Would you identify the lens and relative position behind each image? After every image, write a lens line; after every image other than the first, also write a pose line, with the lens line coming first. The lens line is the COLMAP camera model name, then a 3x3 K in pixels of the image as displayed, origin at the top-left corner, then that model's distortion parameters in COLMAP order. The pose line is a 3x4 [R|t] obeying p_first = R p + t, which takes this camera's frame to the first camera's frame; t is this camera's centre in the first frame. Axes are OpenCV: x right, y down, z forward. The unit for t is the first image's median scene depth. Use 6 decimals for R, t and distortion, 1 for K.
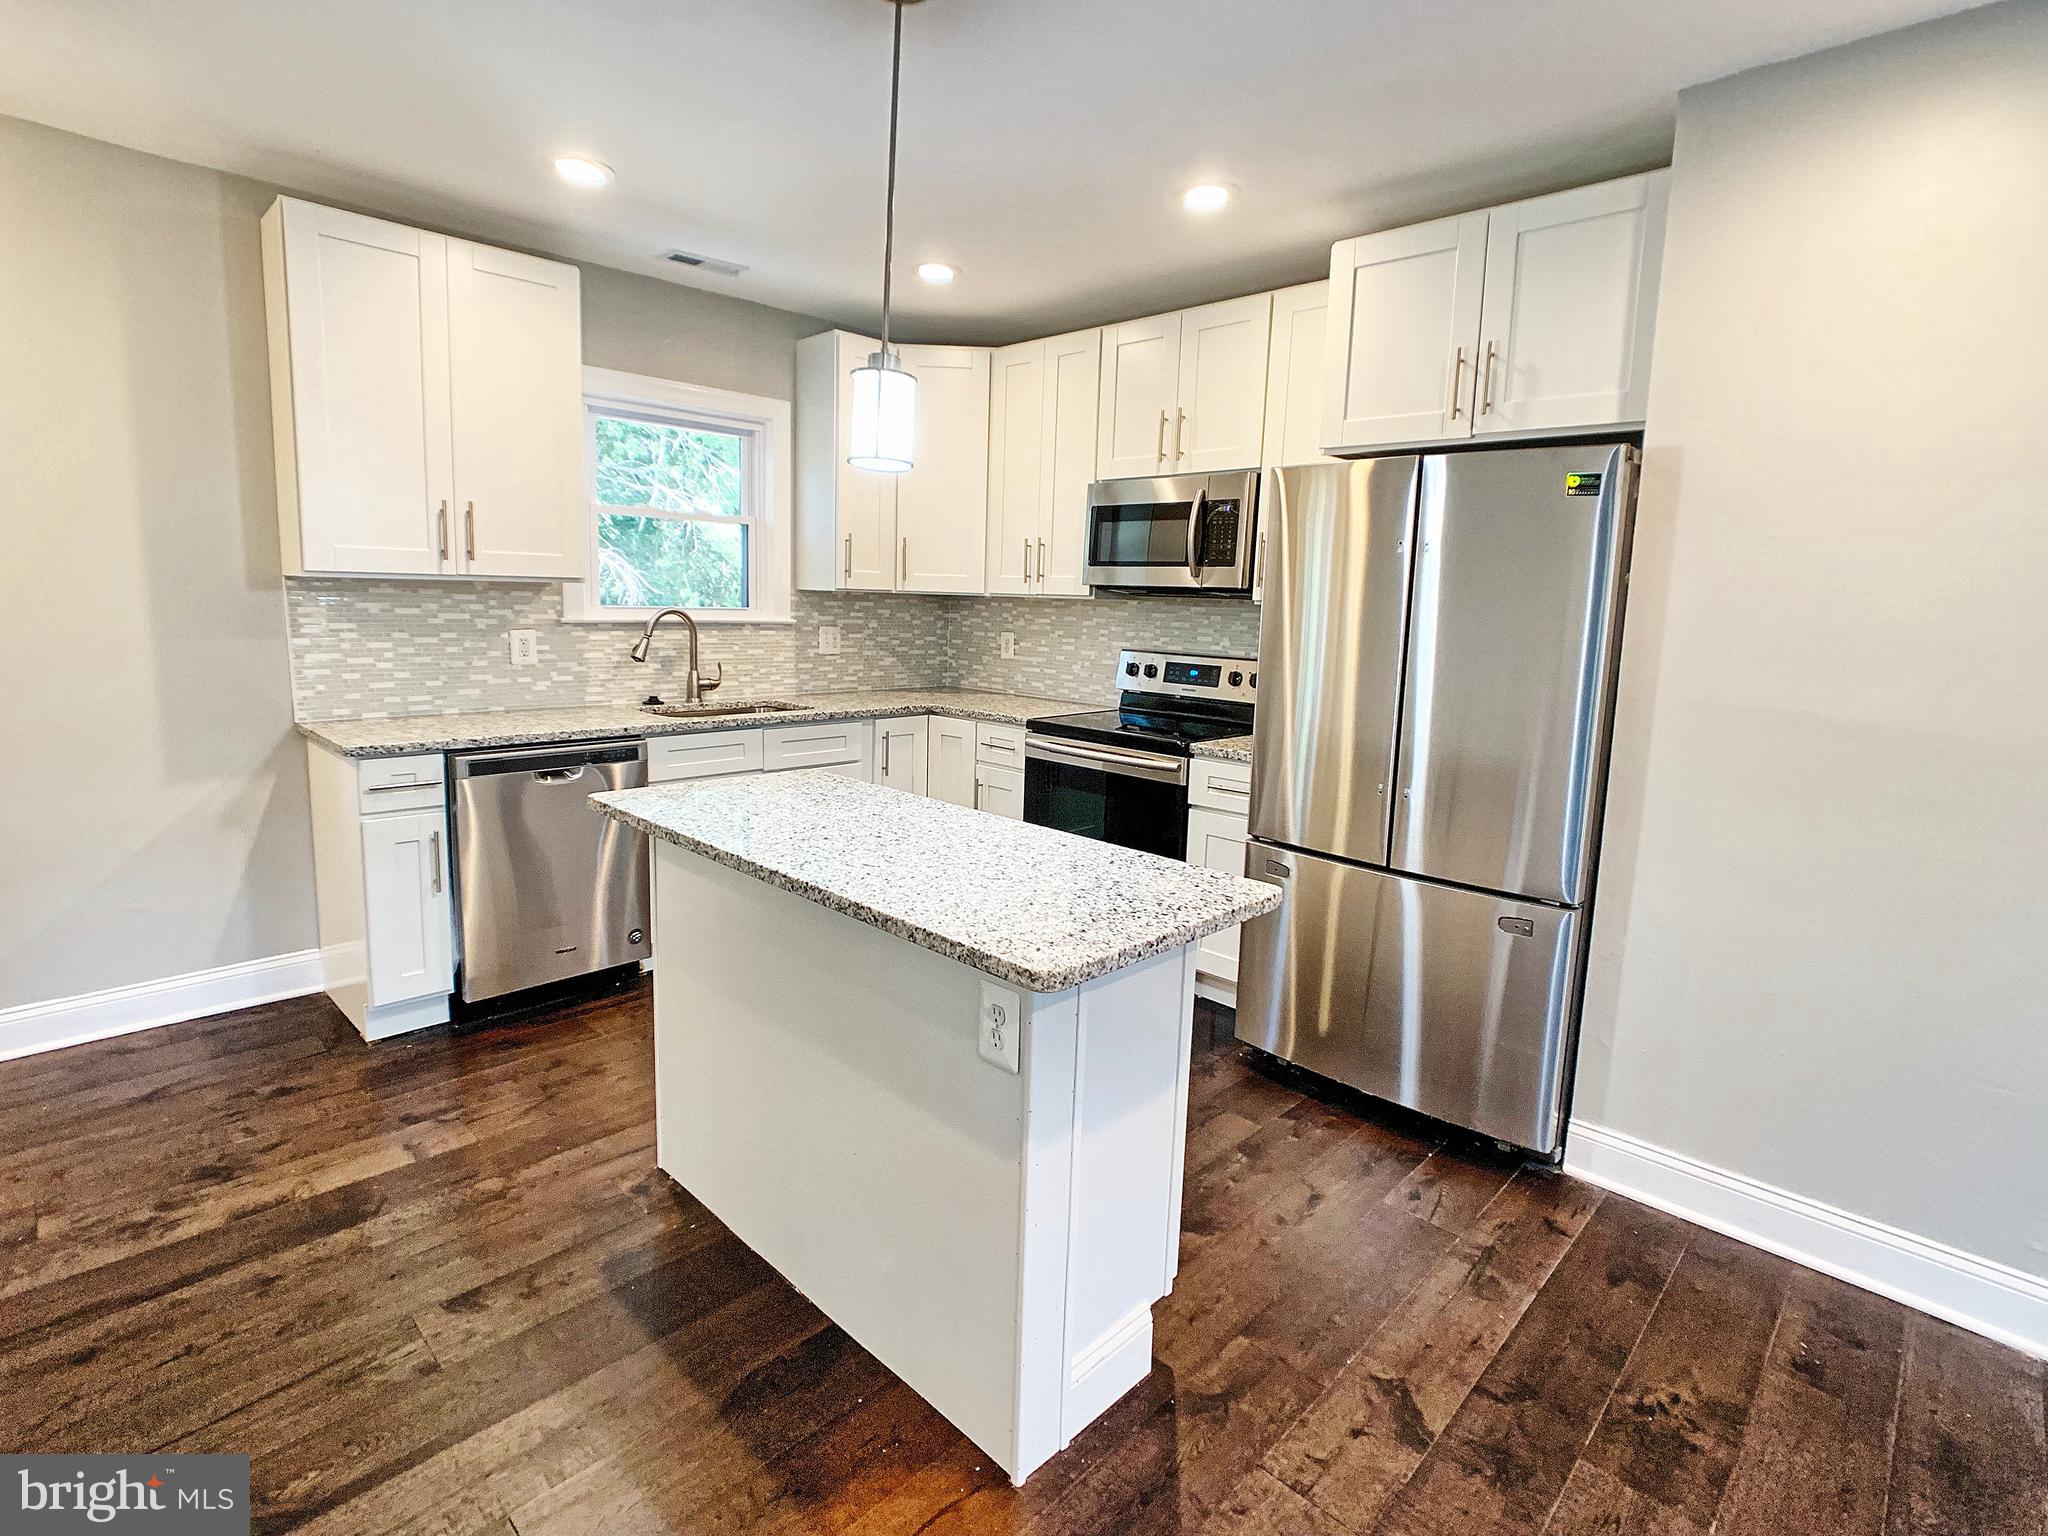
lens RADIAL K [[1006.7, 0, 1028.4], [0, 1006.7, 734.5], [0, 0, 1]] dist [-0.005137, 0.000290]
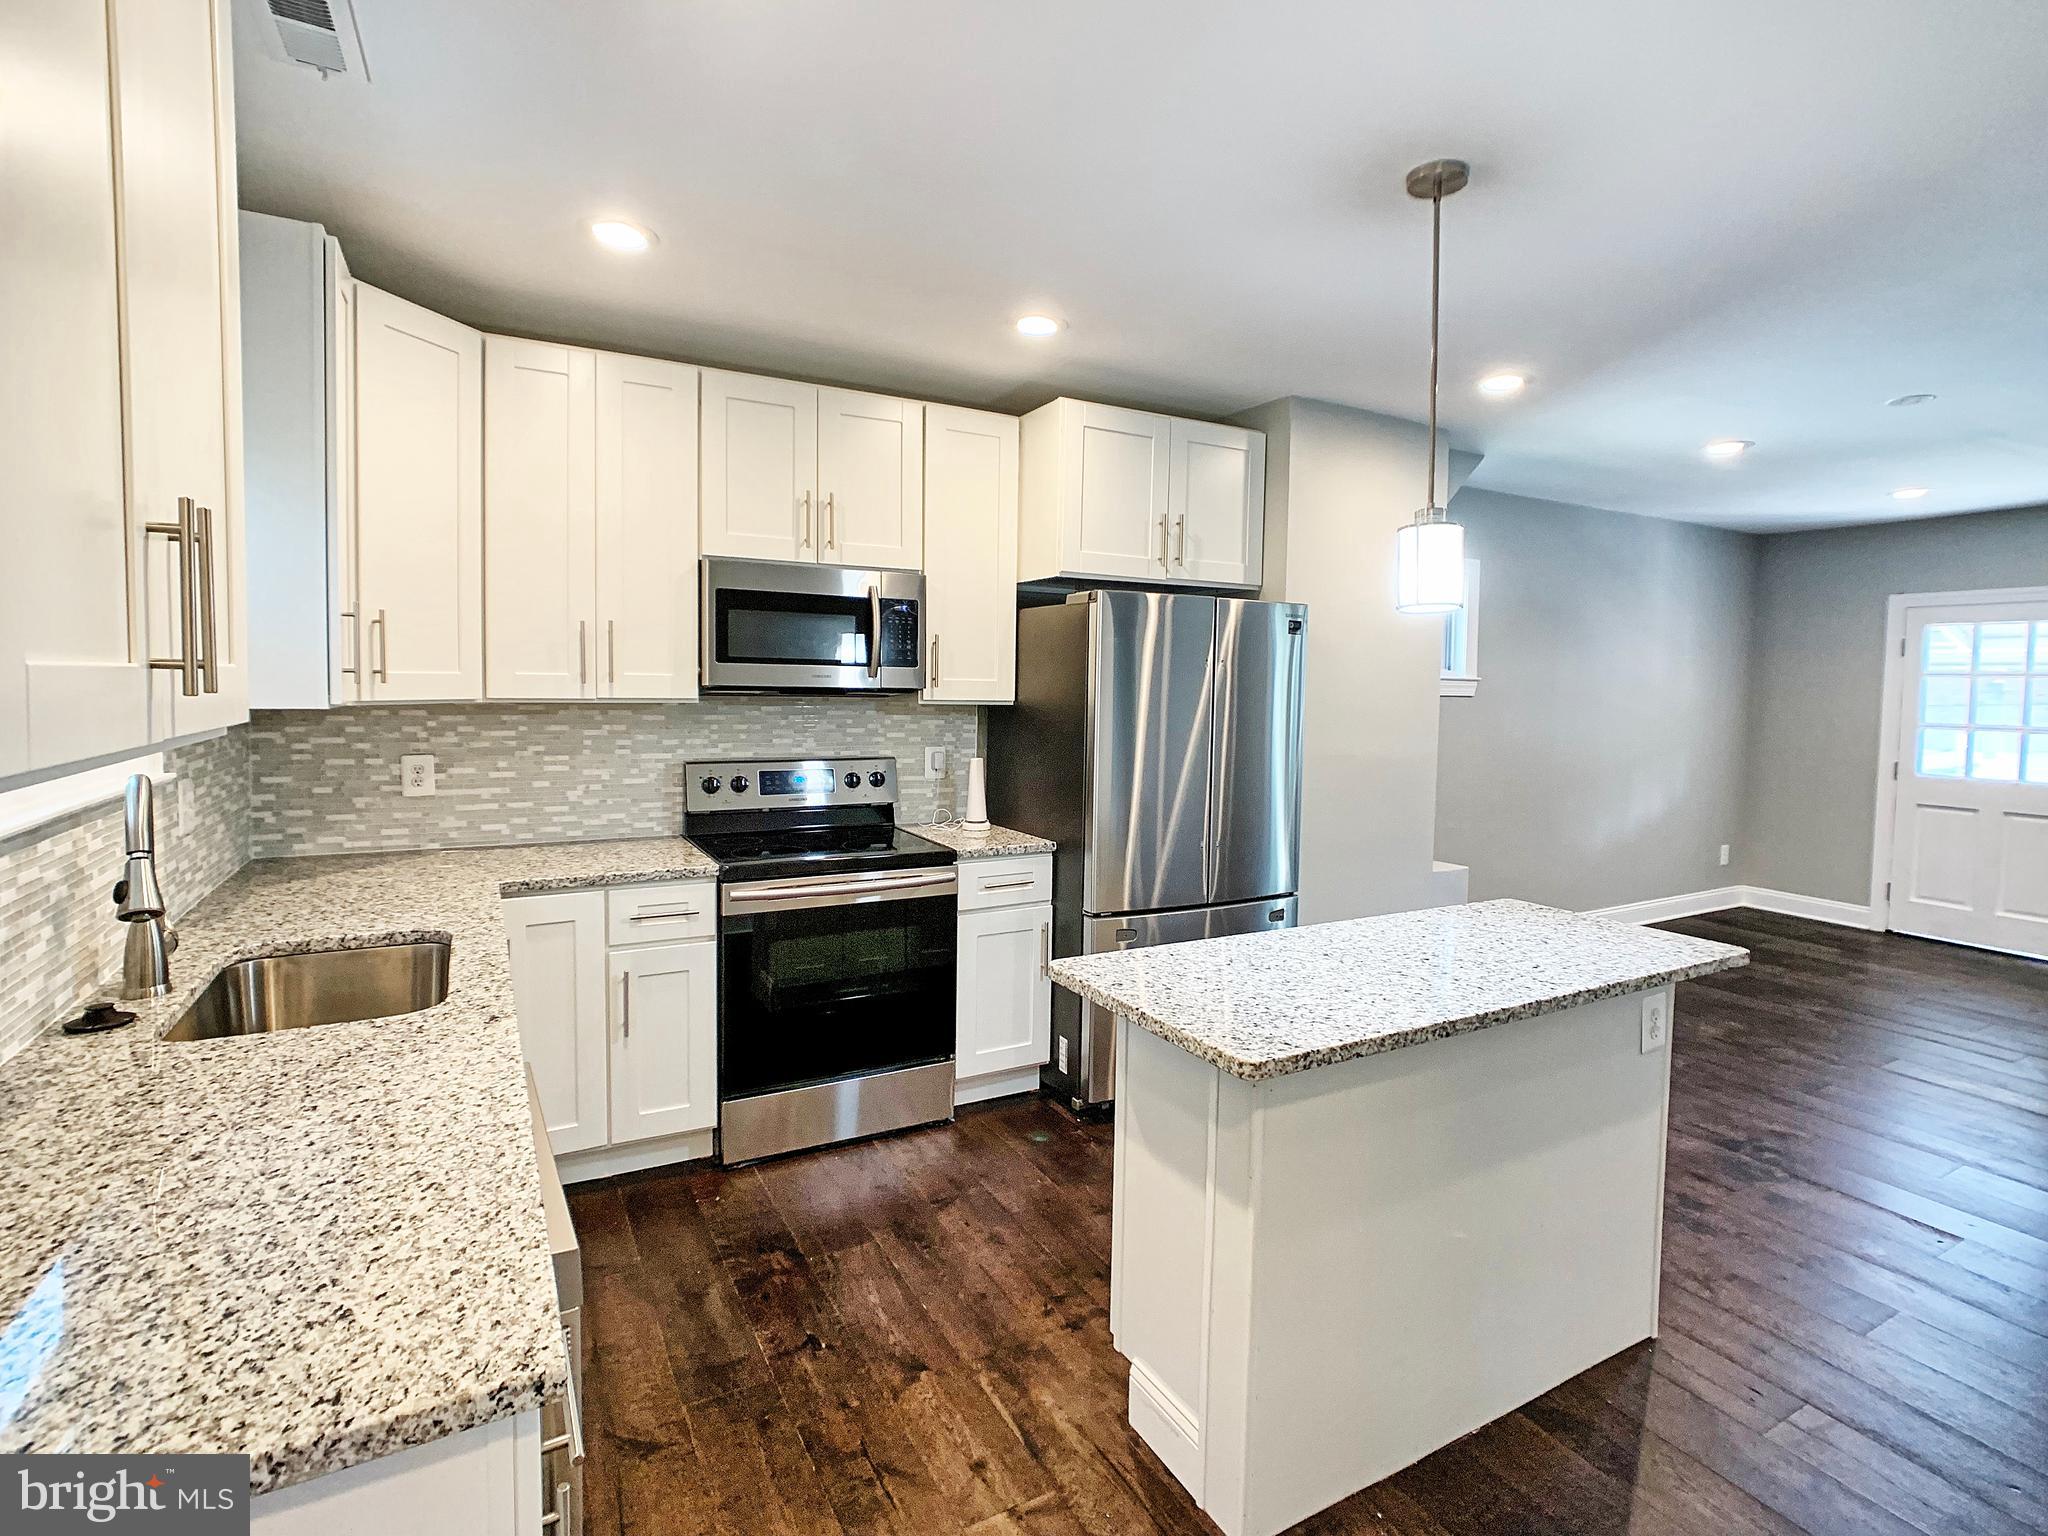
lens RADIAL K [[1006.7, 0, 1028.4], [0, 1006.7, 734.5], [0, 0, 1]] dist [-0.005137, 0.000290]
pose [[0.280296, -0.076712, 0.956843, -0.640155], [0.123208, 0.991432, 0.043393, -0.116035], [-0.951974, 0.105728, 0.287346, 0.546660]]
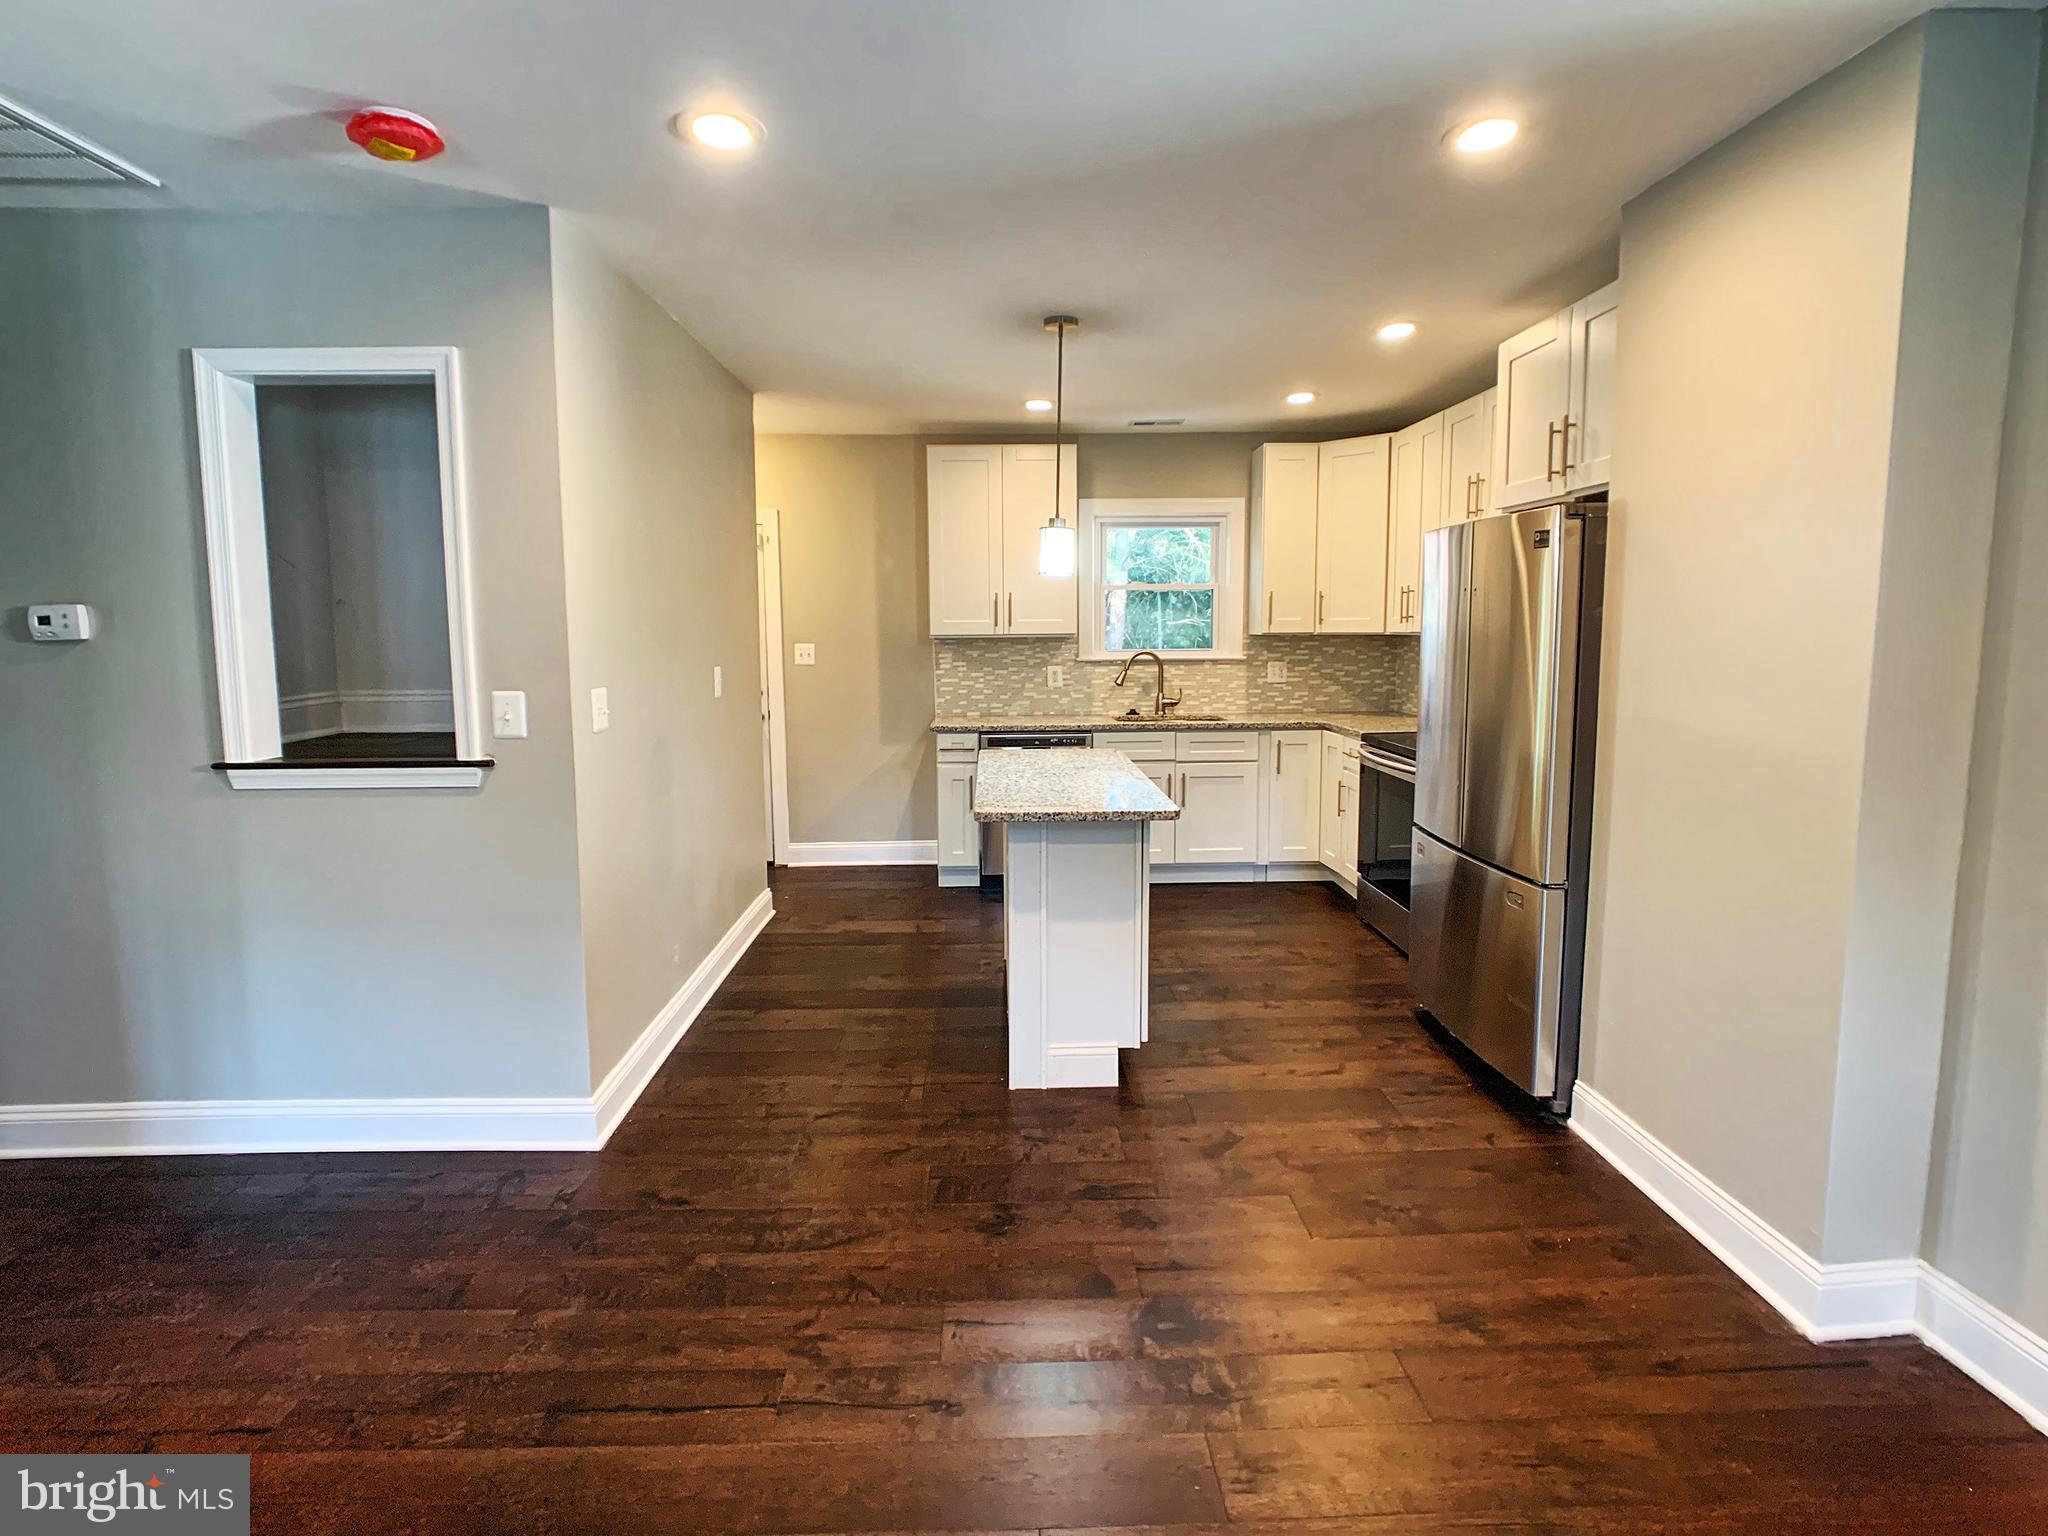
lens RADIAL K [[1003.8, 0, 1013.6], [0, 1003.8, 723.7], [0, 0, 1]] dist [-0.020687, 0.017753]
pose [[0.710921, 0.030893, -0.702593, 0.560065], [-0.065152, 0.997631, -0.022059, 0.028187], [0.700247, 0.061458, 0.711250, -0.185038]]
